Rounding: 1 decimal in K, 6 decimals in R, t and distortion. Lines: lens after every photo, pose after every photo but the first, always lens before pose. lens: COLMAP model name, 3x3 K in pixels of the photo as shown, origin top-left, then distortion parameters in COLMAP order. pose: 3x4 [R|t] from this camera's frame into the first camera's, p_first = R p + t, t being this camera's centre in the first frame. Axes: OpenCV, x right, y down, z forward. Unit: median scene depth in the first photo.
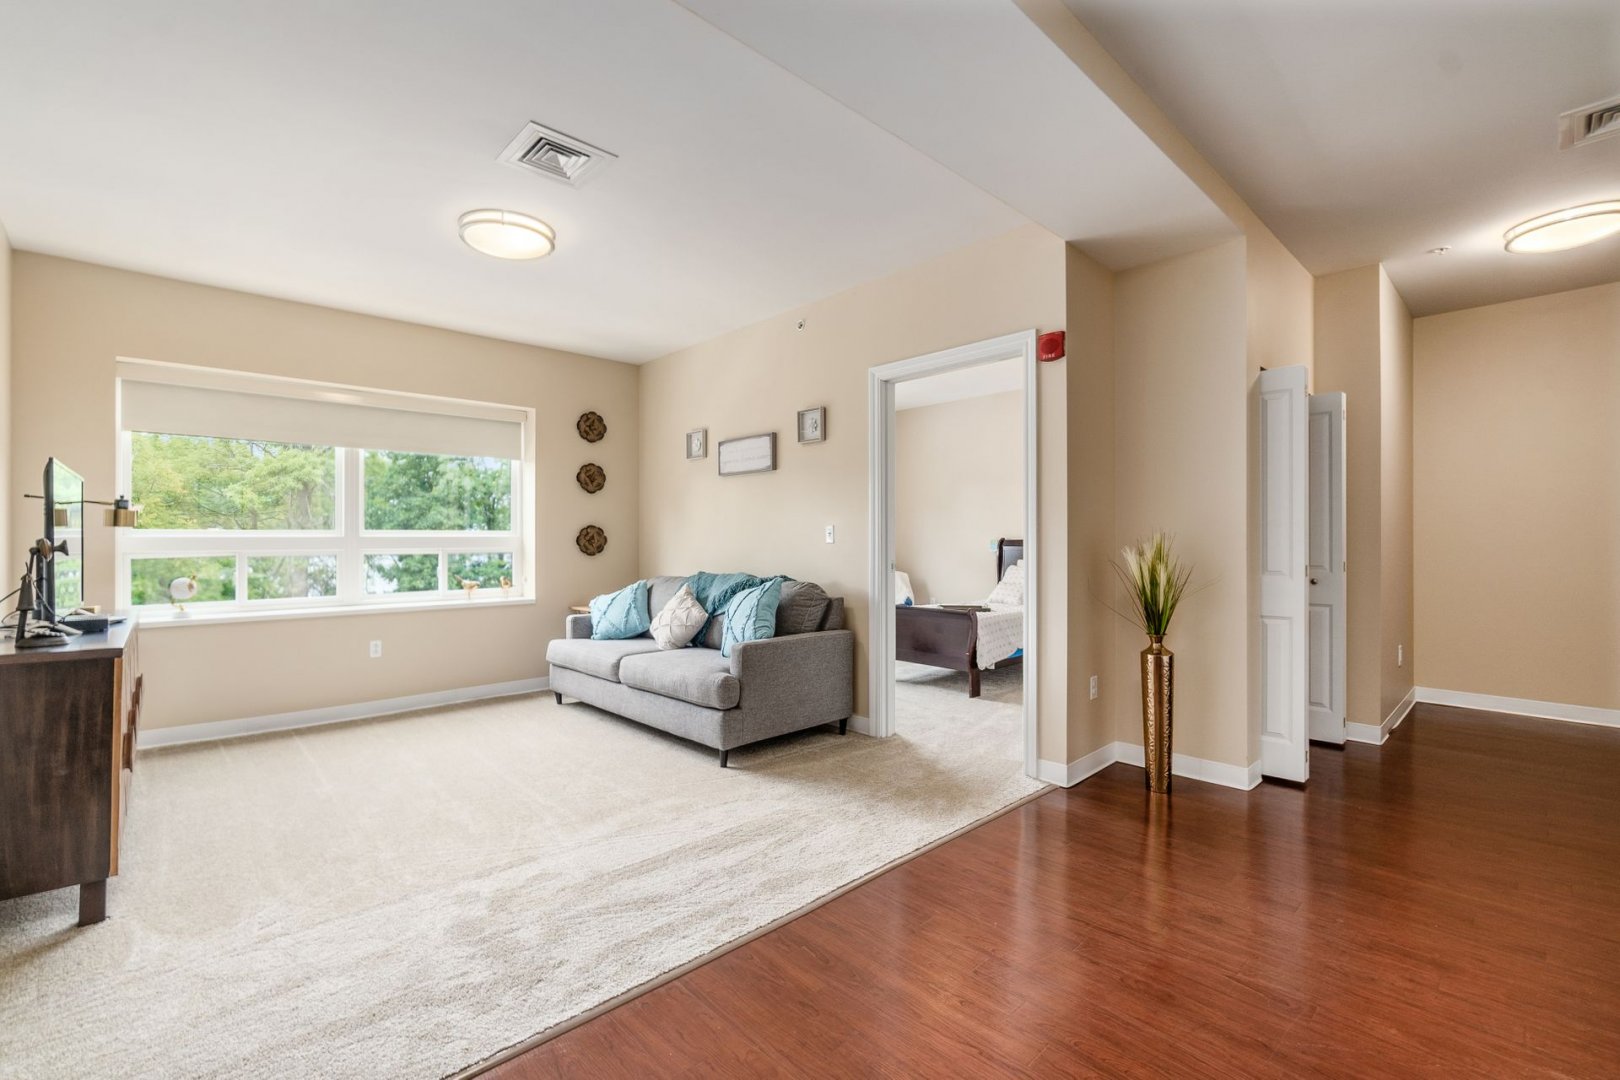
lens RADIAL K [[728.5, 0, 813.6], [0, 728.5, 545.4], [0, 0, 1]] dist [-0.000509, -0.000059]
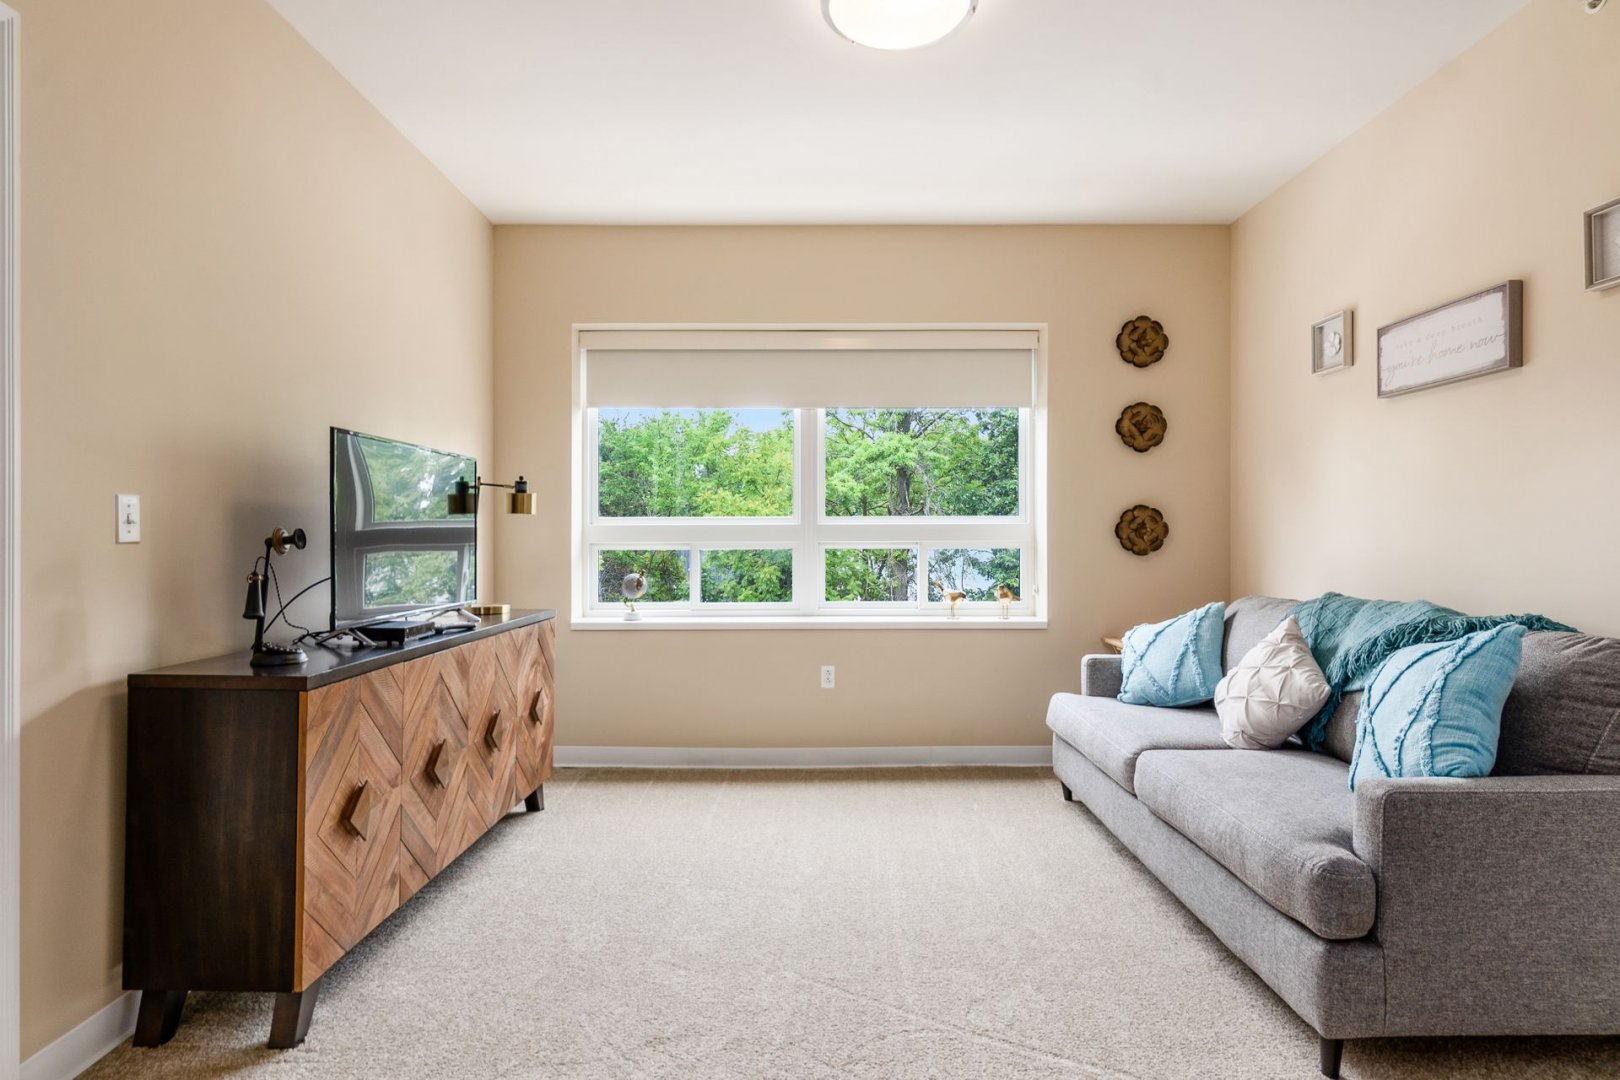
lens RADIAL K [[894.2, 0, 814.6], [0, 894.2, 533.4], [0, 0, 1]] dist [0.001987, 0.002209]
pose [[0.723491, 0.003213, -0.690326, 0.012417], [-0.005817, 0.999982, -0.001441, -0.001768], [0.690309, 0.005058, 0.723497, 0.330471]]
